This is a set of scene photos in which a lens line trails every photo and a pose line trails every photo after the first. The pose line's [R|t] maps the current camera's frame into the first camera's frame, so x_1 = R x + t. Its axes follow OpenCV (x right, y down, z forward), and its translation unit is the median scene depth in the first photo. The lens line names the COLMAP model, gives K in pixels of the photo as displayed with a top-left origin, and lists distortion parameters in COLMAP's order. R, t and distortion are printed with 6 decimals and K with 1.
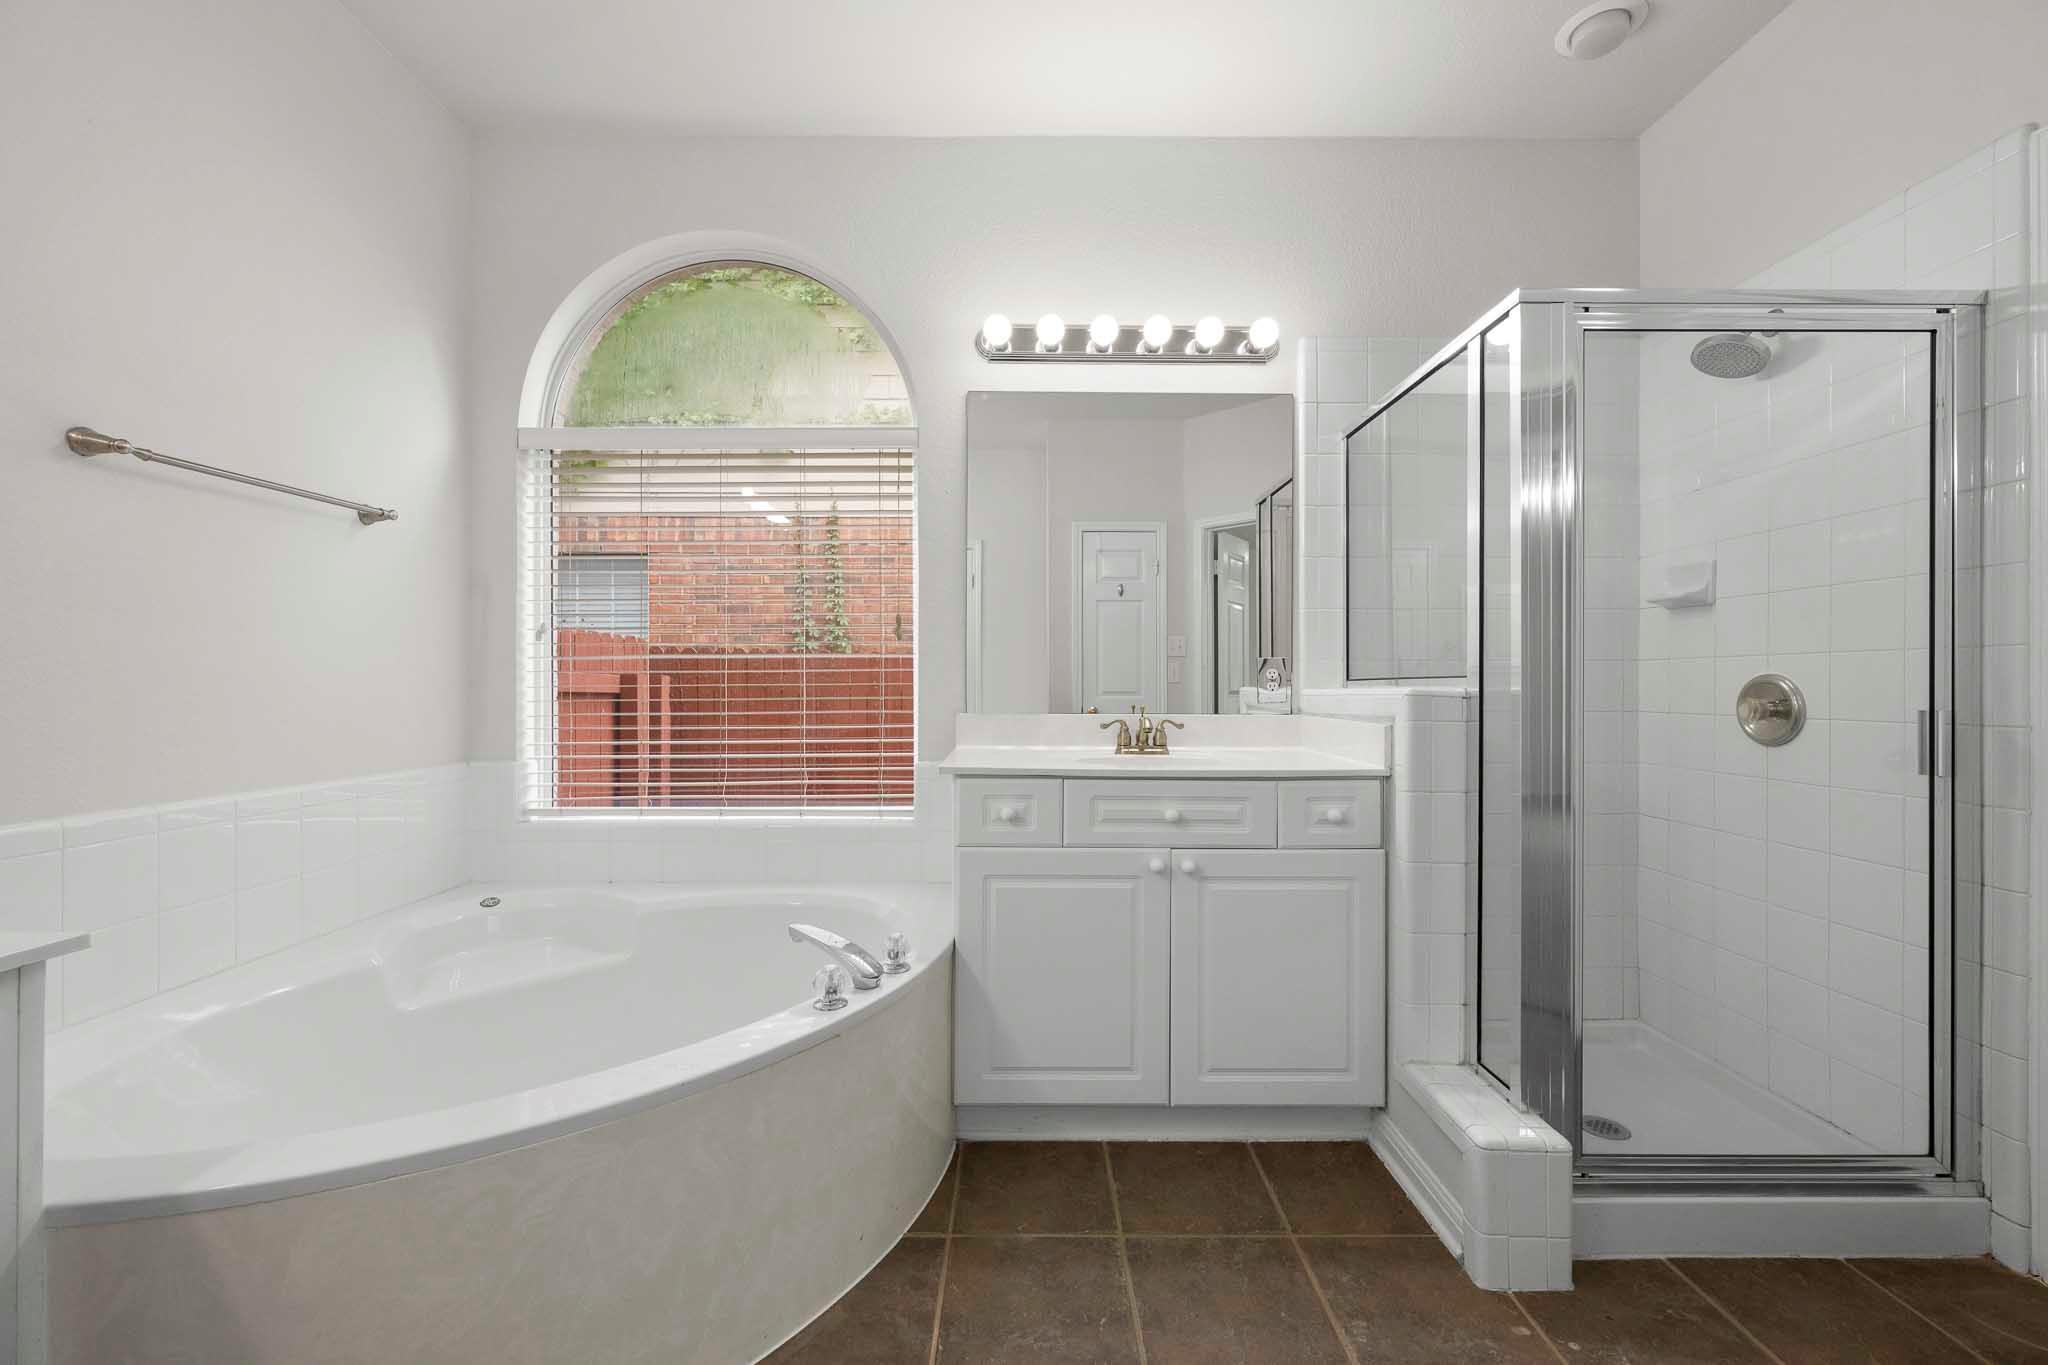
lens RADIAL K [[809.7, 0, 1019.9], [0, 809.7, 688.0], [0, 0, 1]] dist [-0.002274, -0.000026]
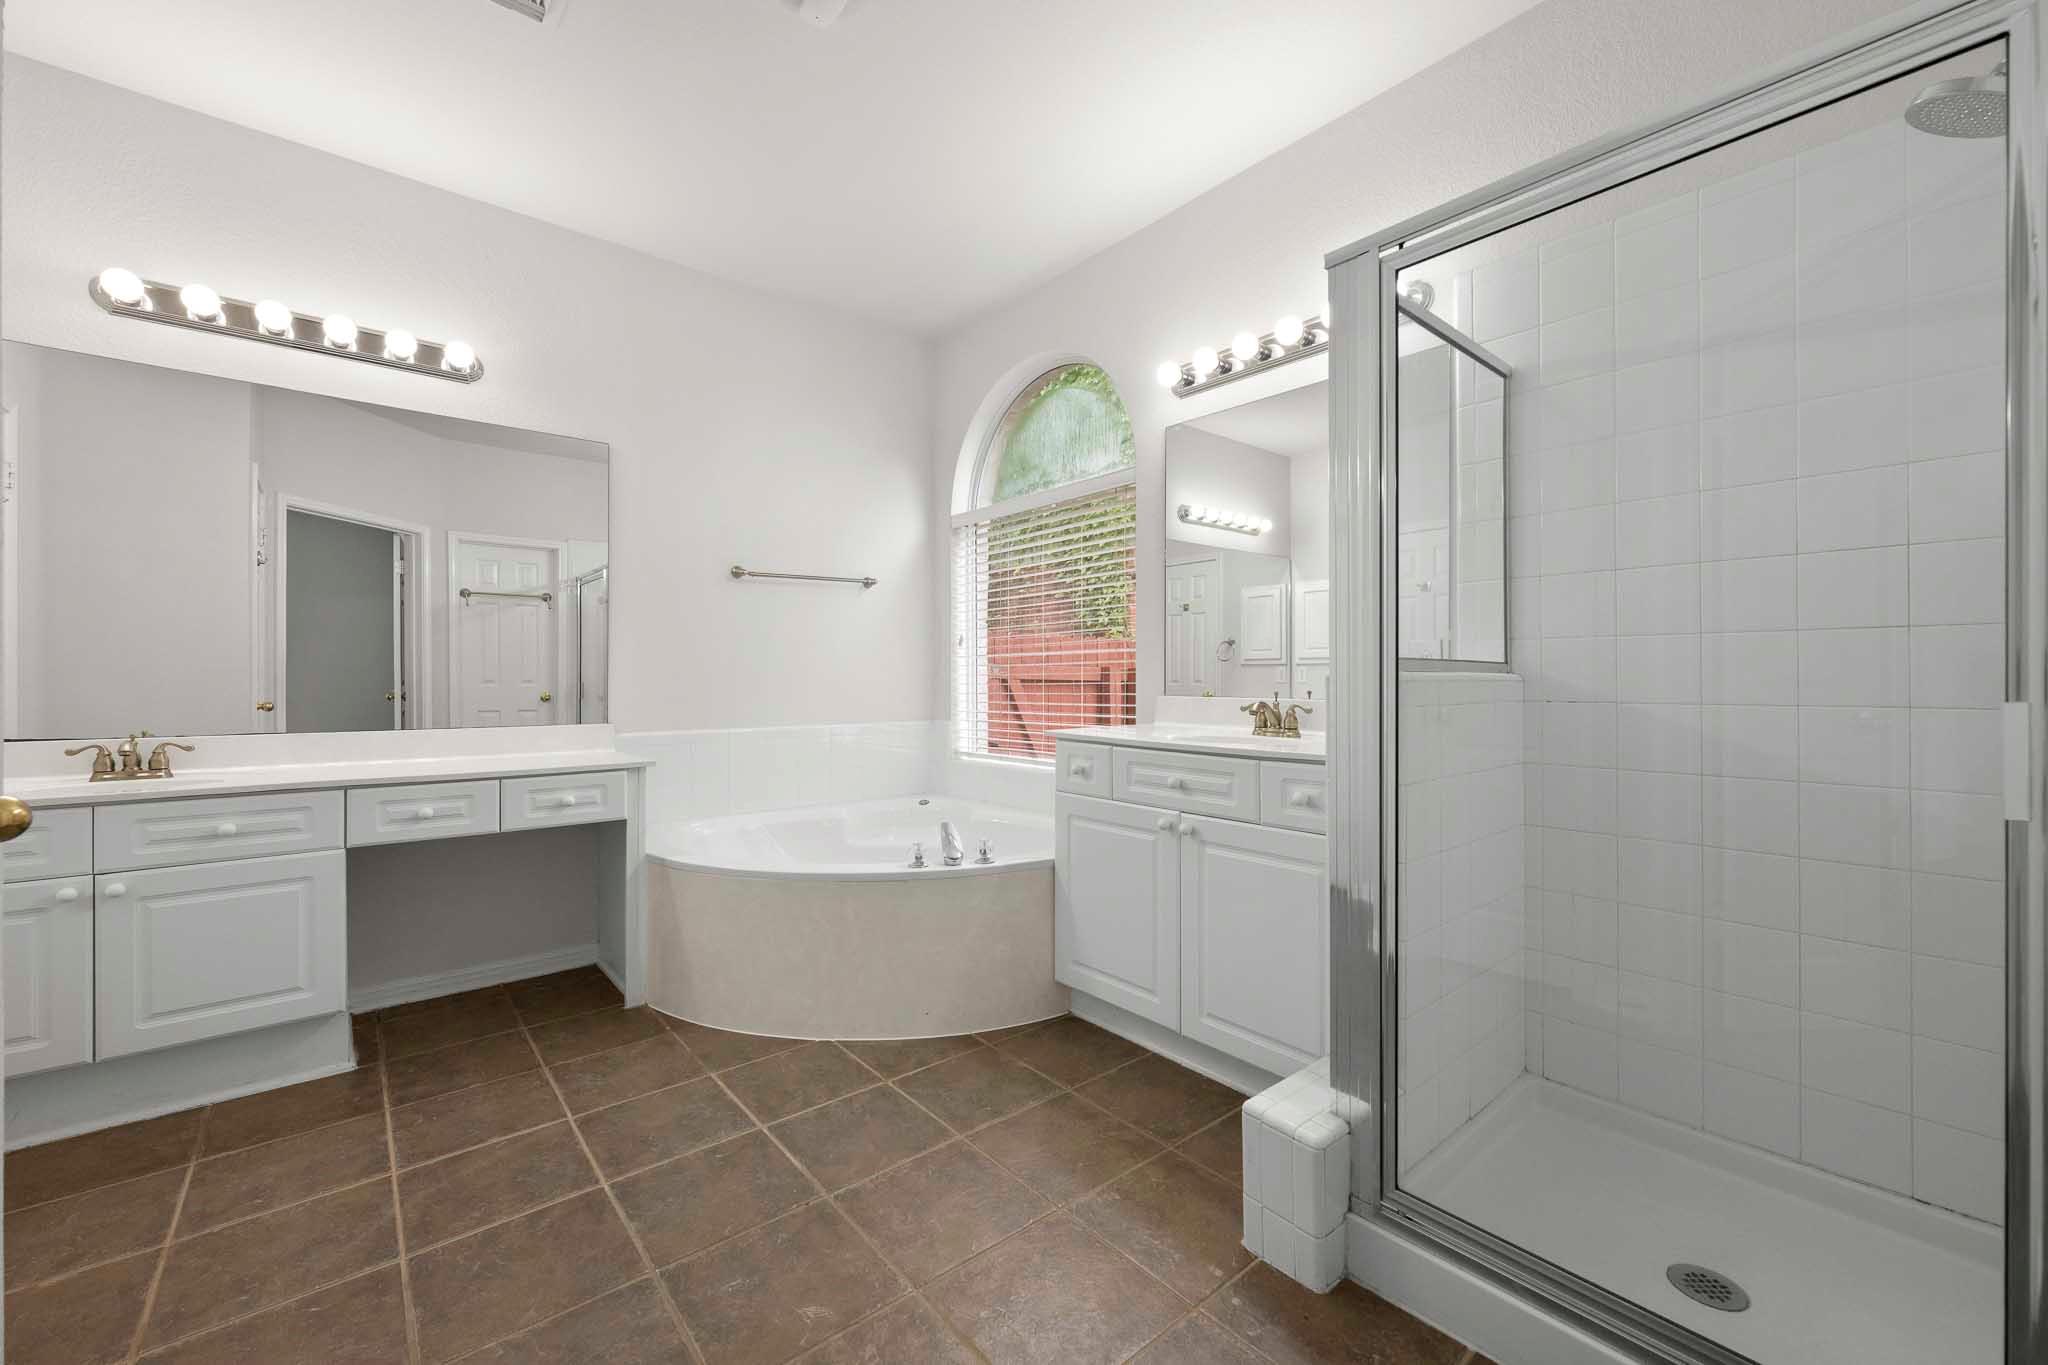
lens RADIAL K [[809.7, 0, 1014.7], [0, 809.7, 669.5], [0, 0, 1]] dist [-0.002274, -0.000026]
pose [[0.640038, -0.008867, -0.768292, 0.905529], [0.000659, 0.999939, -0.010991, 0.007123], [0.768343, 0.006528, 0.640005, 0.072487]]
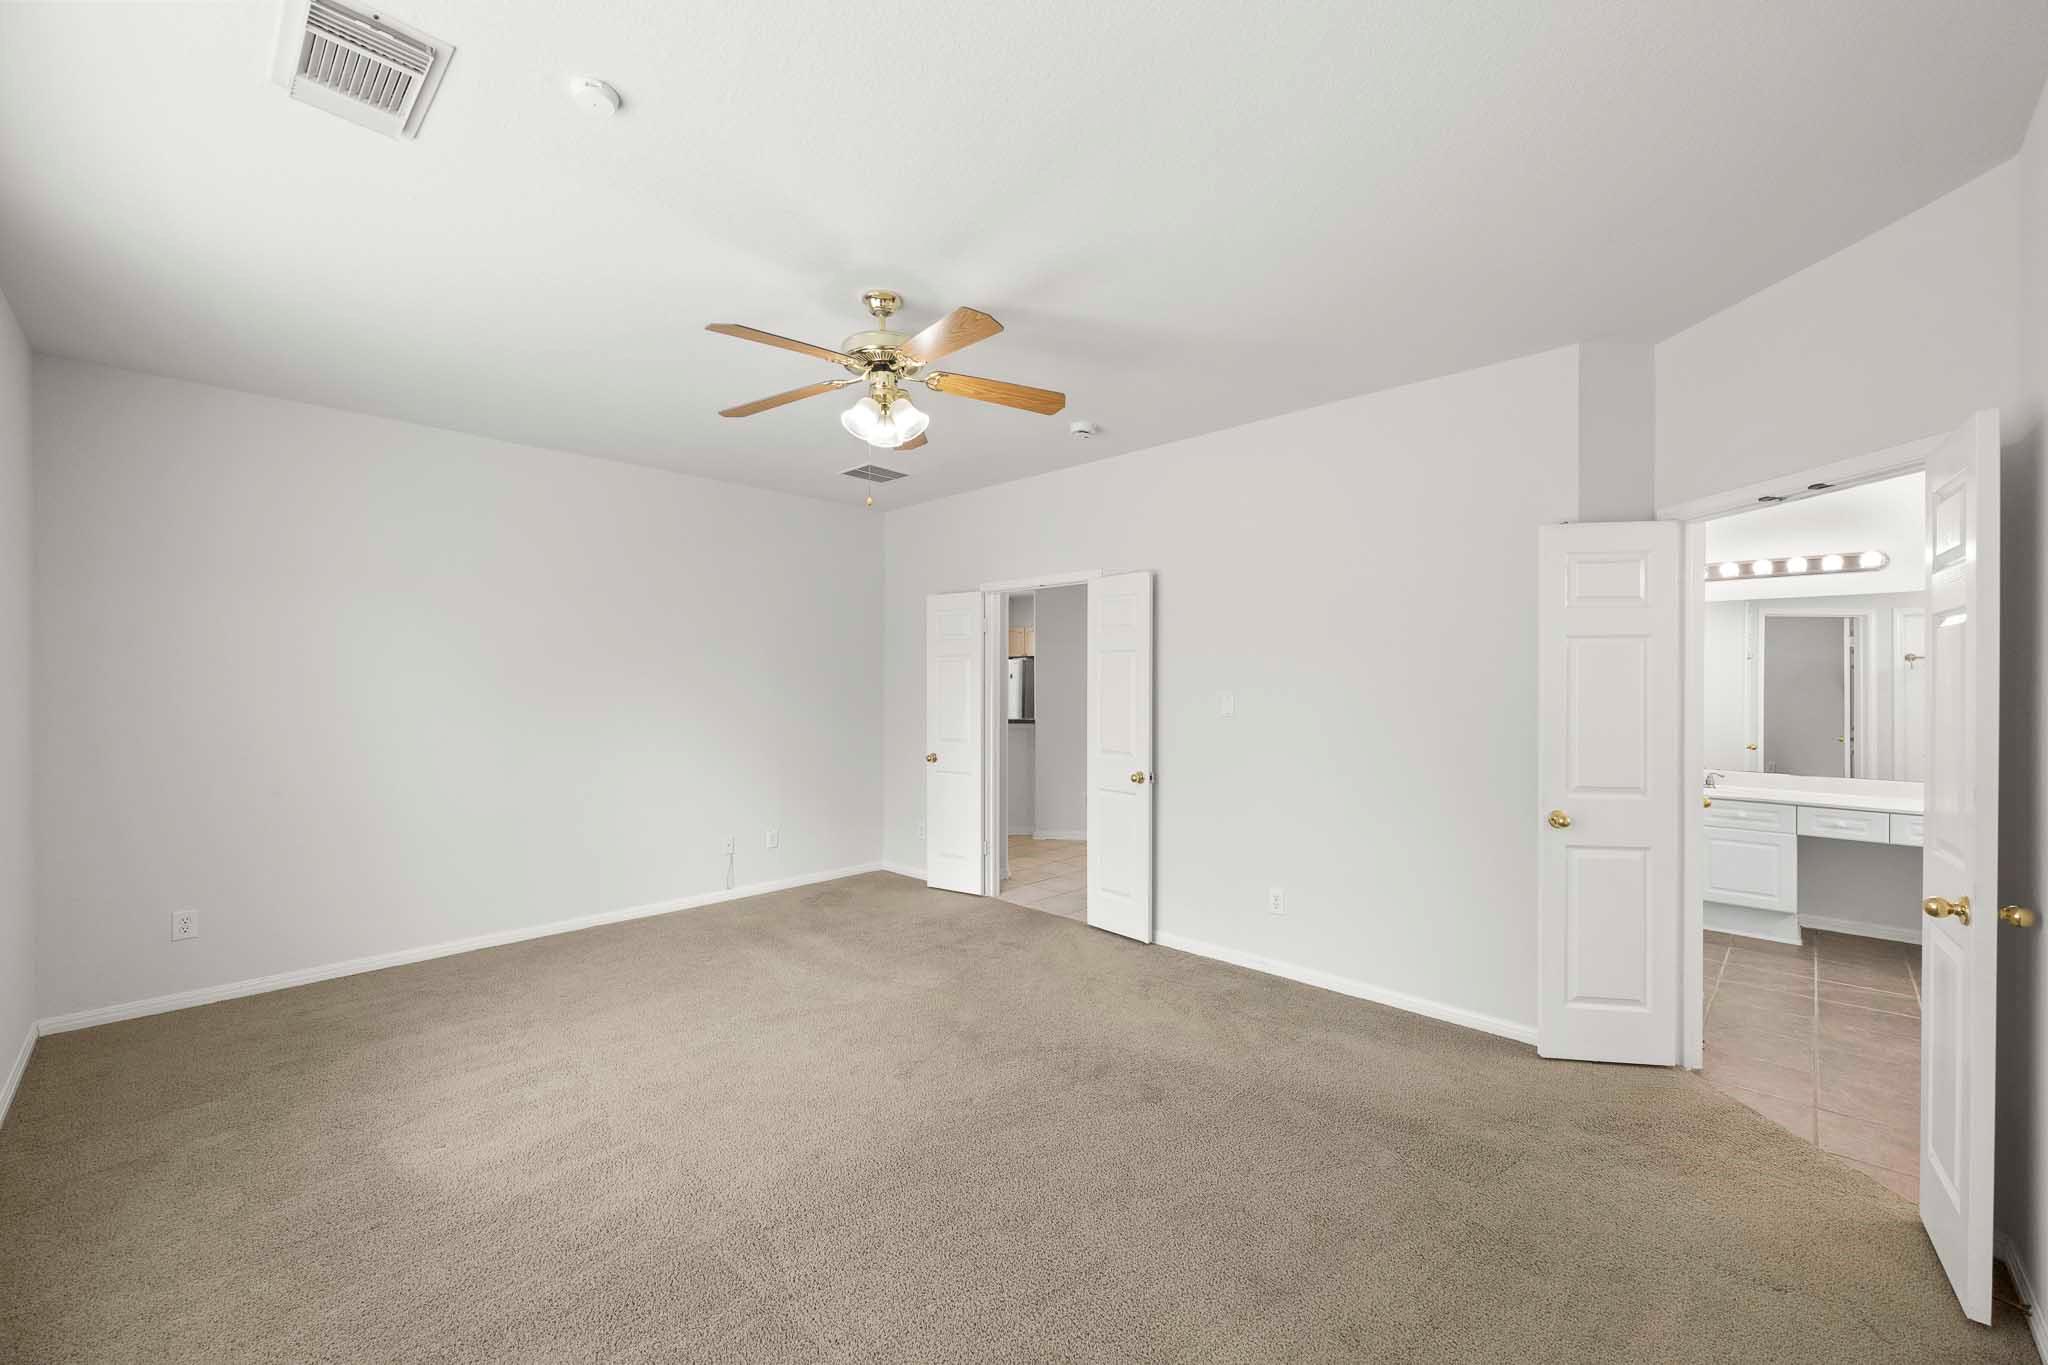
lens RADIAL K [[809.7, 0, 1029.7], [0, 809.7, 676.0], [0, 0, 1]] dist [-0.002274, -0.000026]
pose [[-0.696101, -0.002331, -0.717940, 2.705365], [-0.008155, 0.999956, 0.004660, -0.213918], [0.717898, 0.009099, -0.696089, 0.109320]]
